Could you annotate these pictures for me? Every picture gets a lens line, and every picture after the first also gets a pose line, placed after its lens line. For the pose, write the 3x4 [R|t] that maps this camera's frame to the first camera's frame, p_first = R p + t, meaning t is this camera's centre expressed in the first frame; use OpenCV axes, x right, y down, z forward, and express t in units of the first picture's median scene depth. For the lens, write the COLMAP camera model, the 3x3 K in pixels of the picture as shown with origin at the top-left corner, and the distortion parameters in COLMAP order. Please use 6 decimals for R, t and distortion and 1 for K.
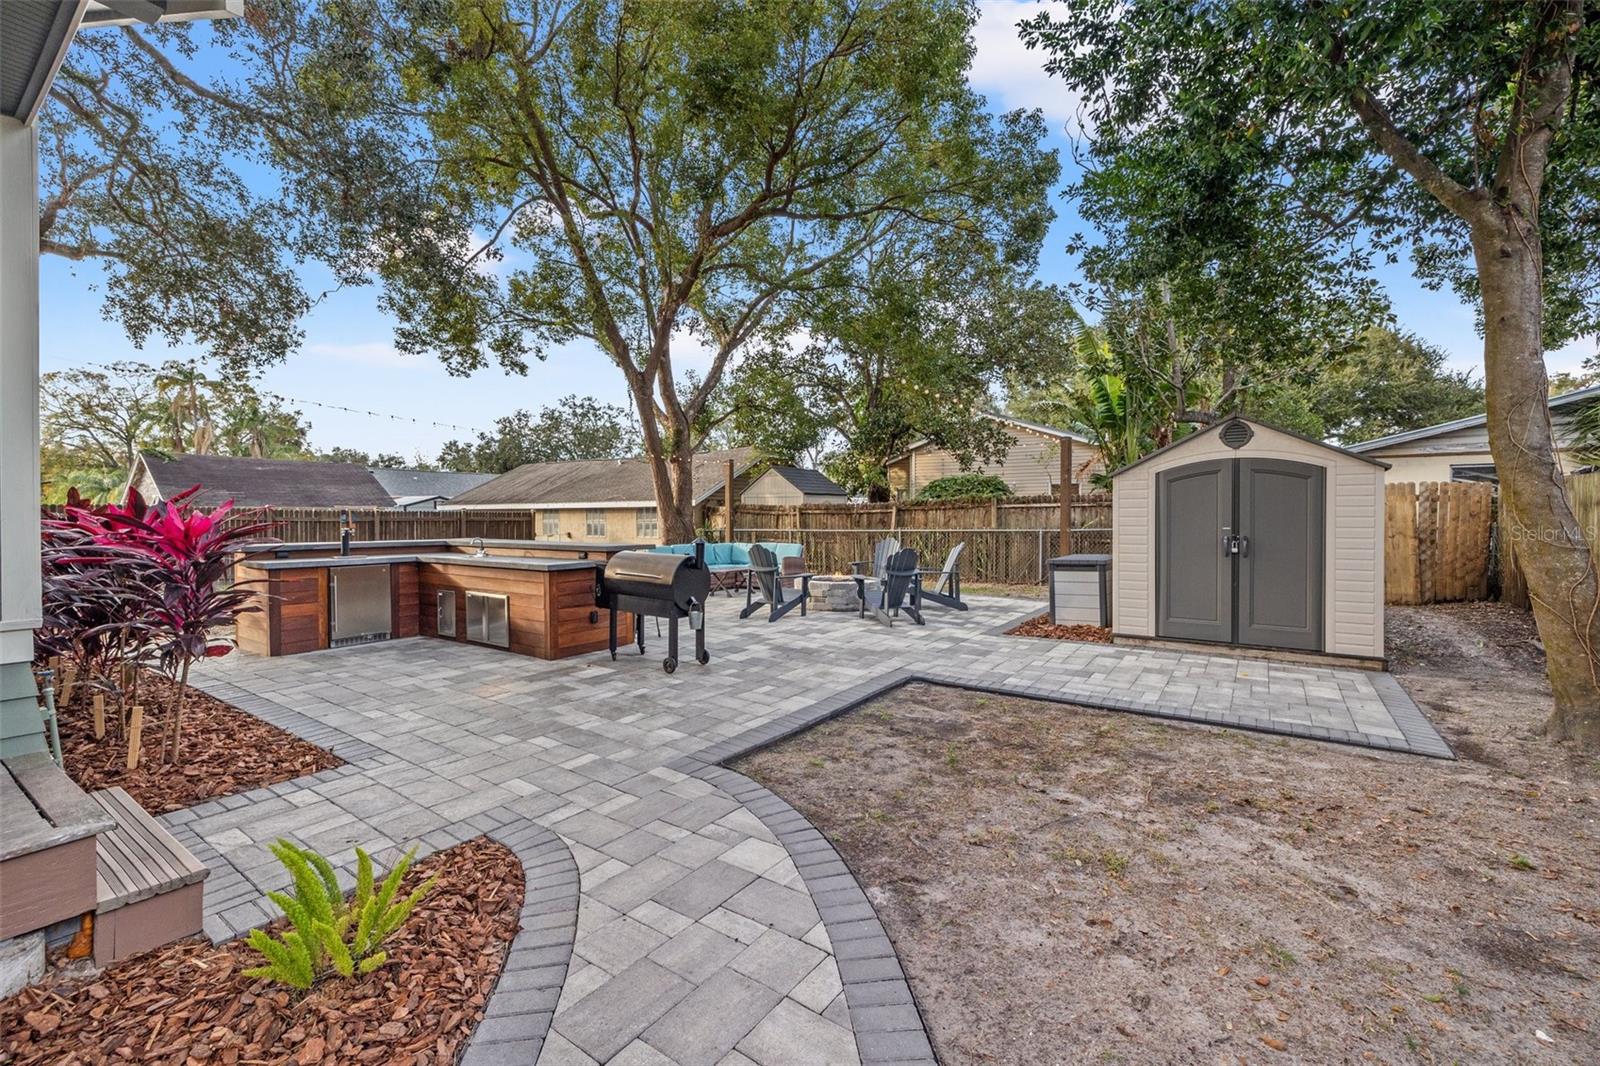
lens RADIAL K [[671.4, 0, 814.4], [0, 671.4, 508.4], [0, 0, 1]] dist [0.003287, -0.000252]
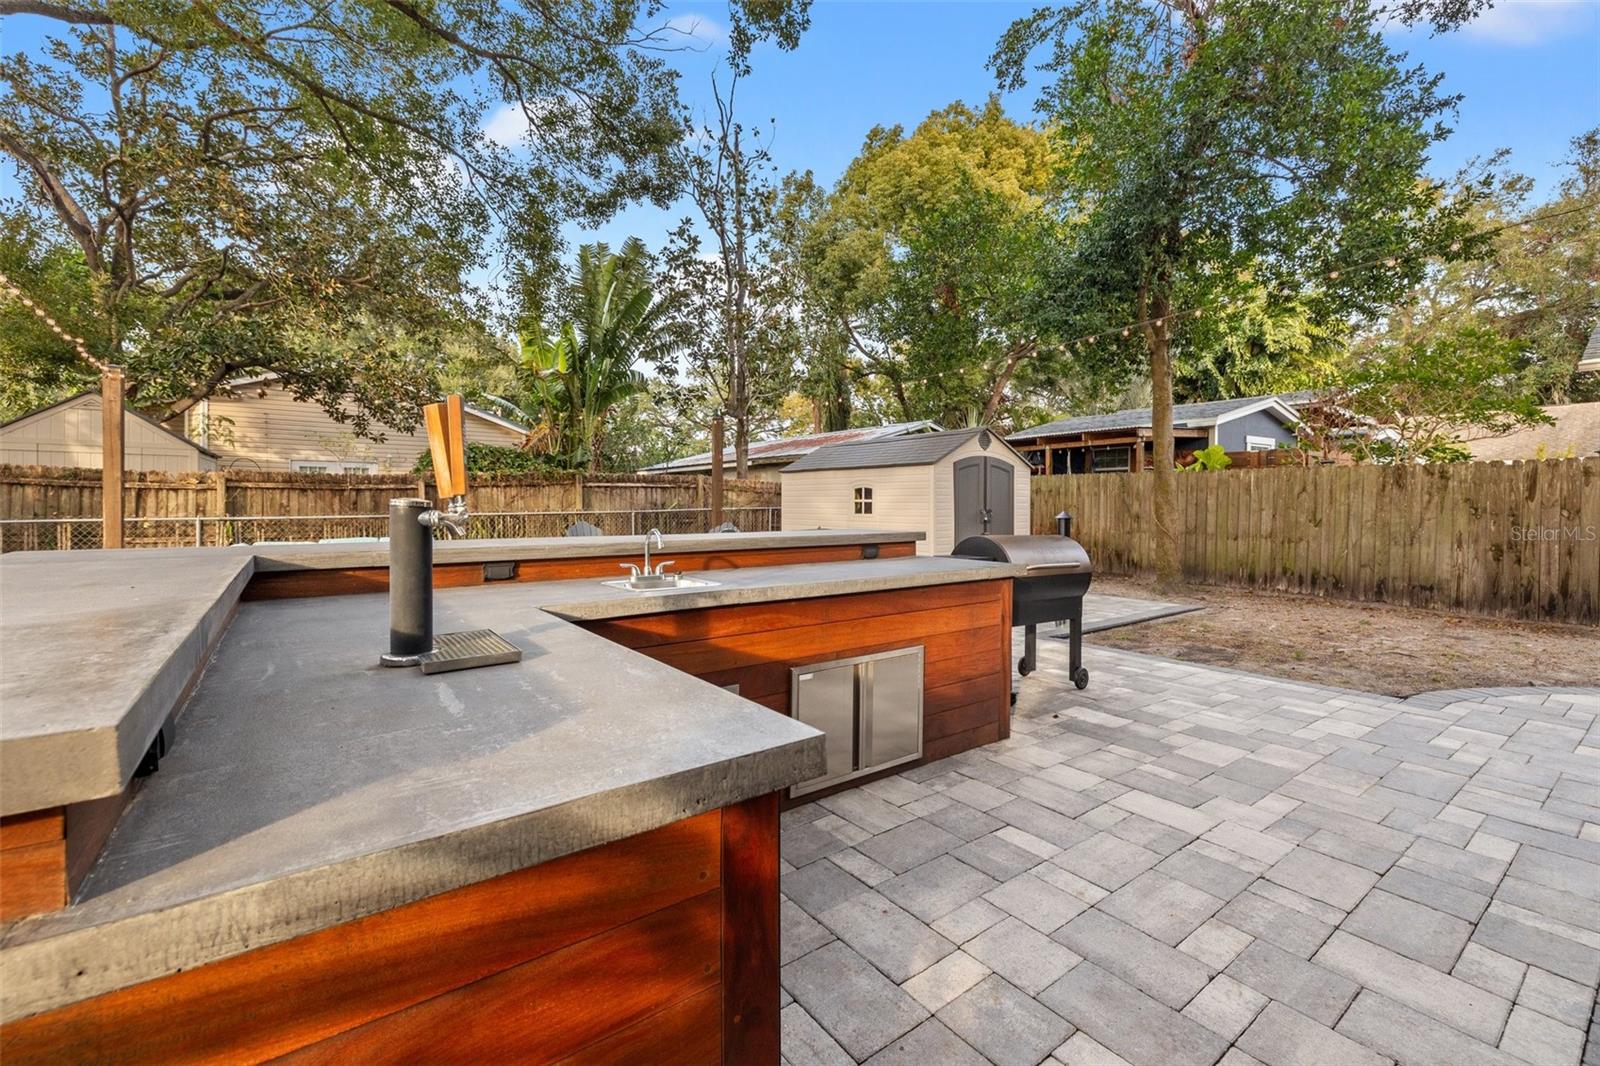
lens RADIAL K [[671.4, 0, 763.6], [0, 671.4, 495.8], [0, 0, 1]] dist [0.003287, -0.000252]
pose [[0.340948, 0.013626, 0.939983, -0.337638], [-0.013869, 0.999859, -0.009463, 0.011949], [-0.939980, -0.009810, 0.341089, 0.347396]]
